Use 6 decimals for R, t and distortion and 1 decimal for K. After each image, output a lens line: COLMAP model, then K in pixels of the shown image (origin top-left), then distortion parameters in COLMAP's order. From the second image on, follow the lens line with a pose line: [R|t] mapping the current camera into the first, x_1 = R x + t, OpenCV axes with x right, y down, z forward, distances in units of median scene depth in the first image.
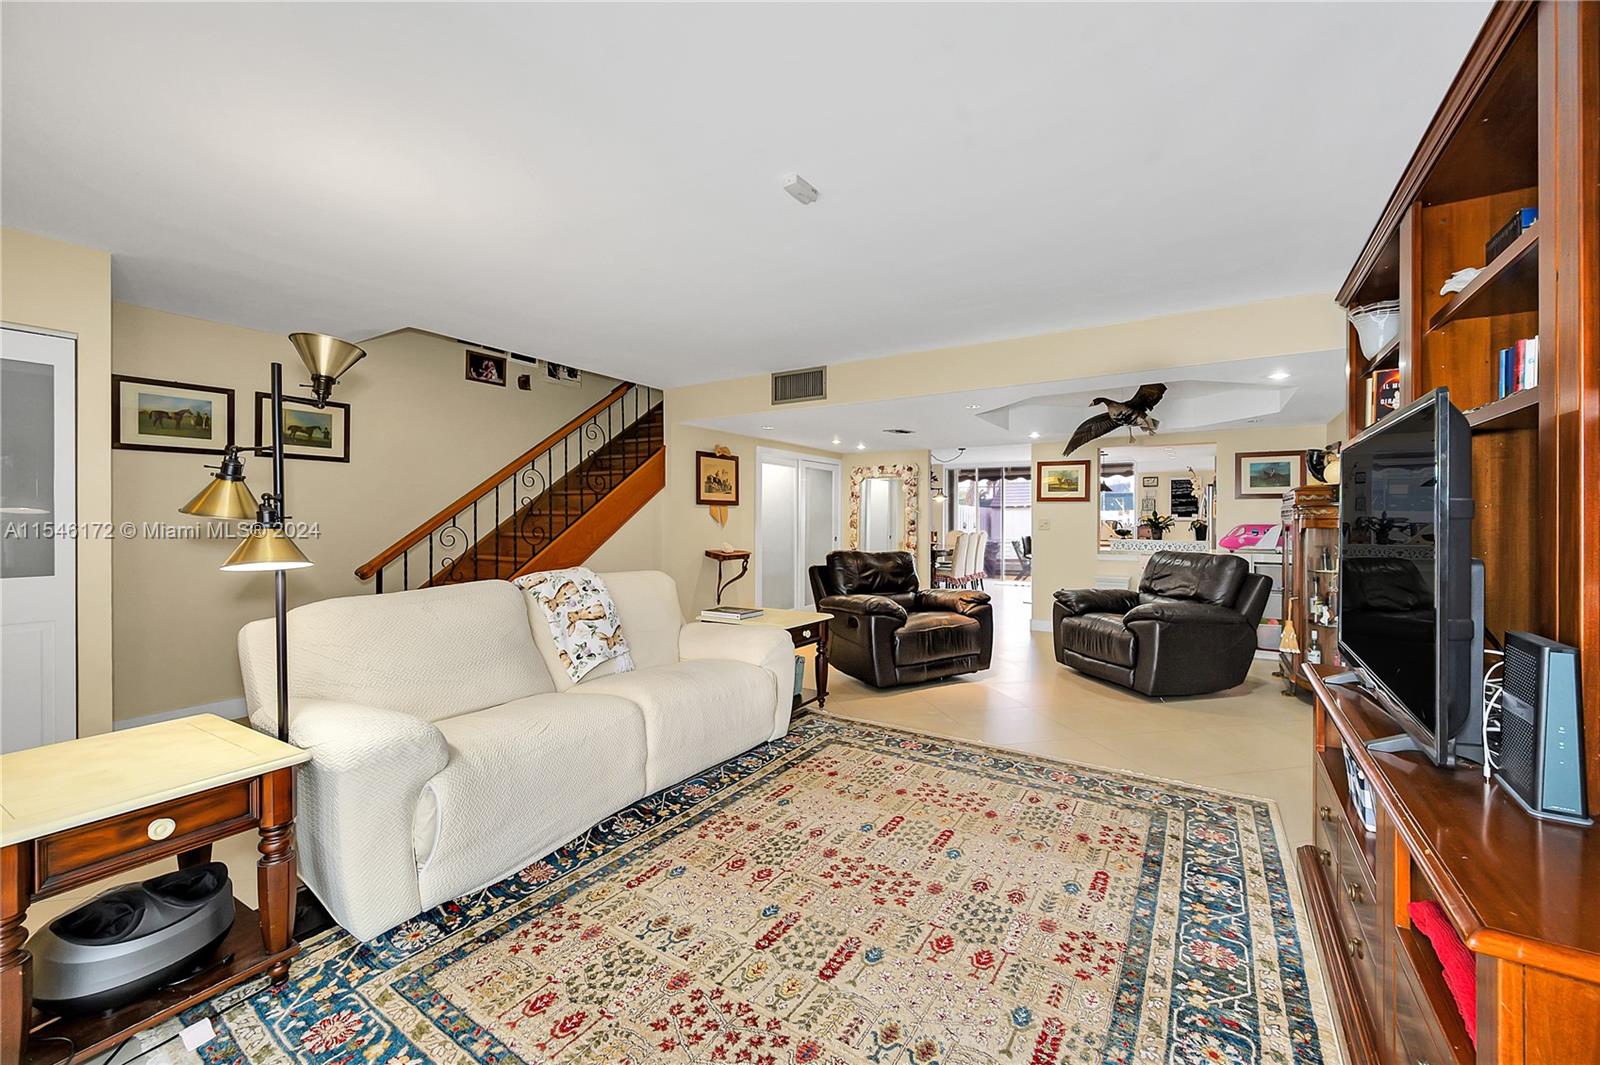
lens RADIAL K [[639.3, 0, 799.7], [0, 639.3, 517.0], [0, 0, 1]] dist [-0.002175, 0.000704]
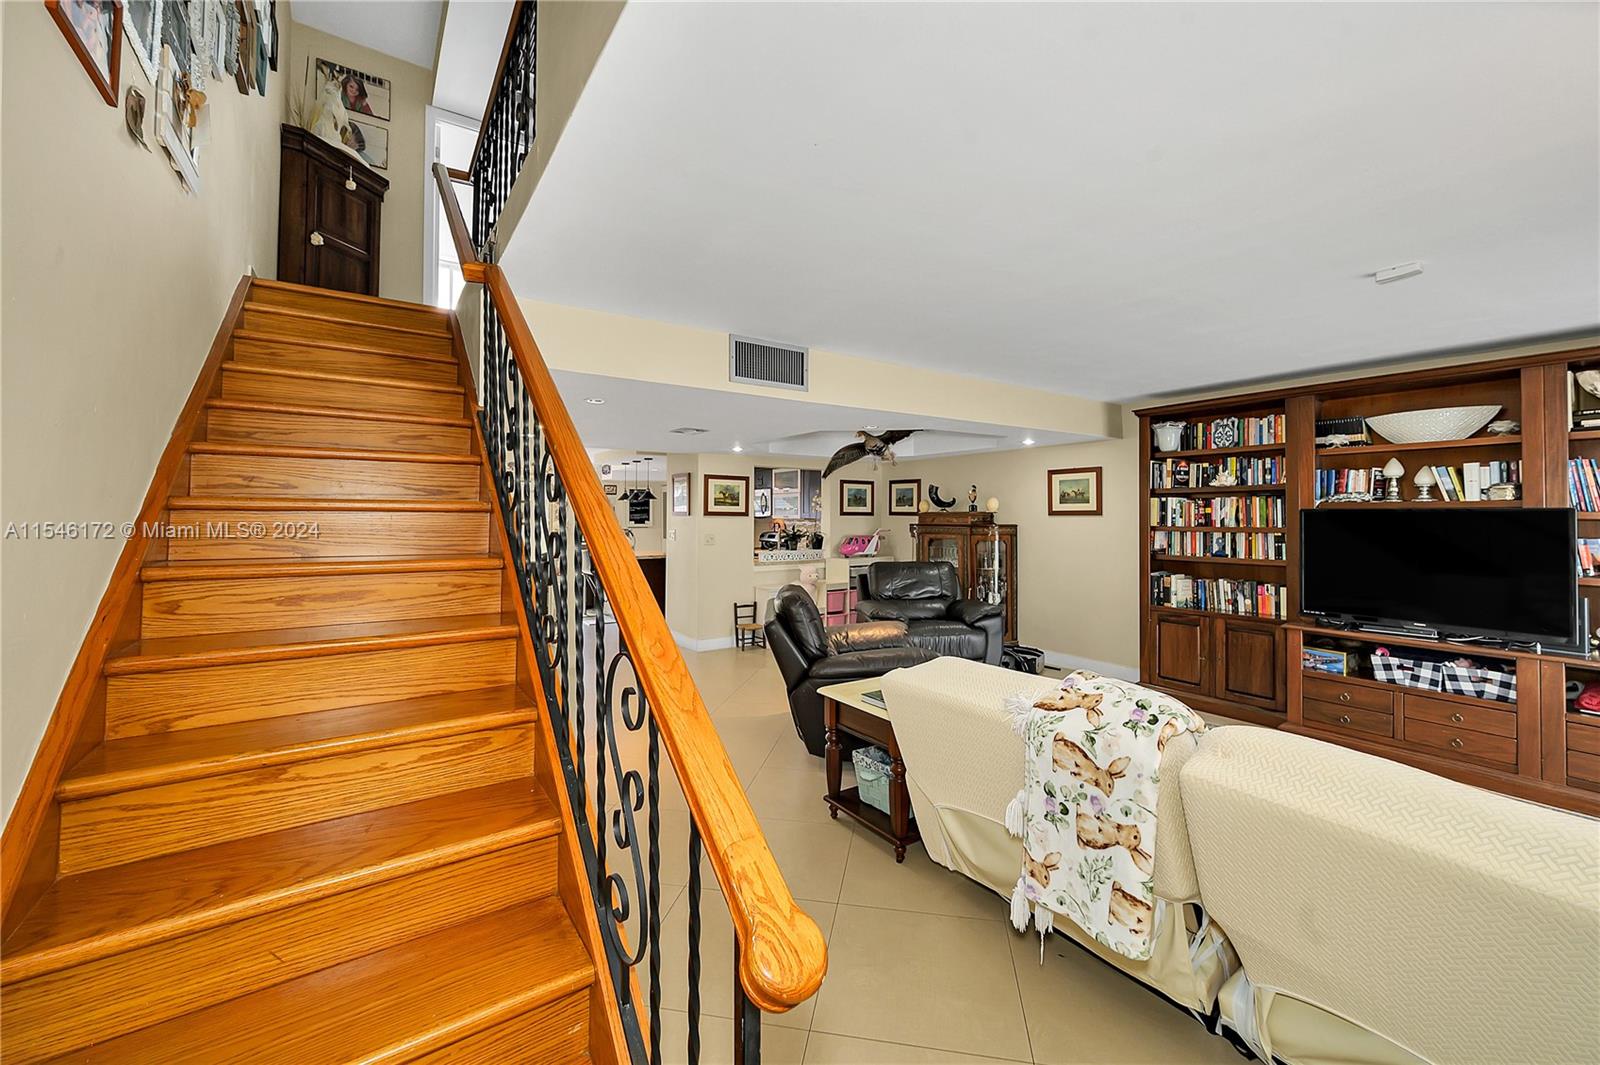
lens RADIAL K [[639.3, 0, 786.7], [0, 639.3, 493.0], [0, 0, 1]] dist [-0.002175, 0.000704]
pose [[0.399586, 0.034473, 0.916047, -0.985253], [-0.005500, 0.999365, -0.035209, -0.051496], [-0.916679, 0.009030, 0.399522, 1.036567]]
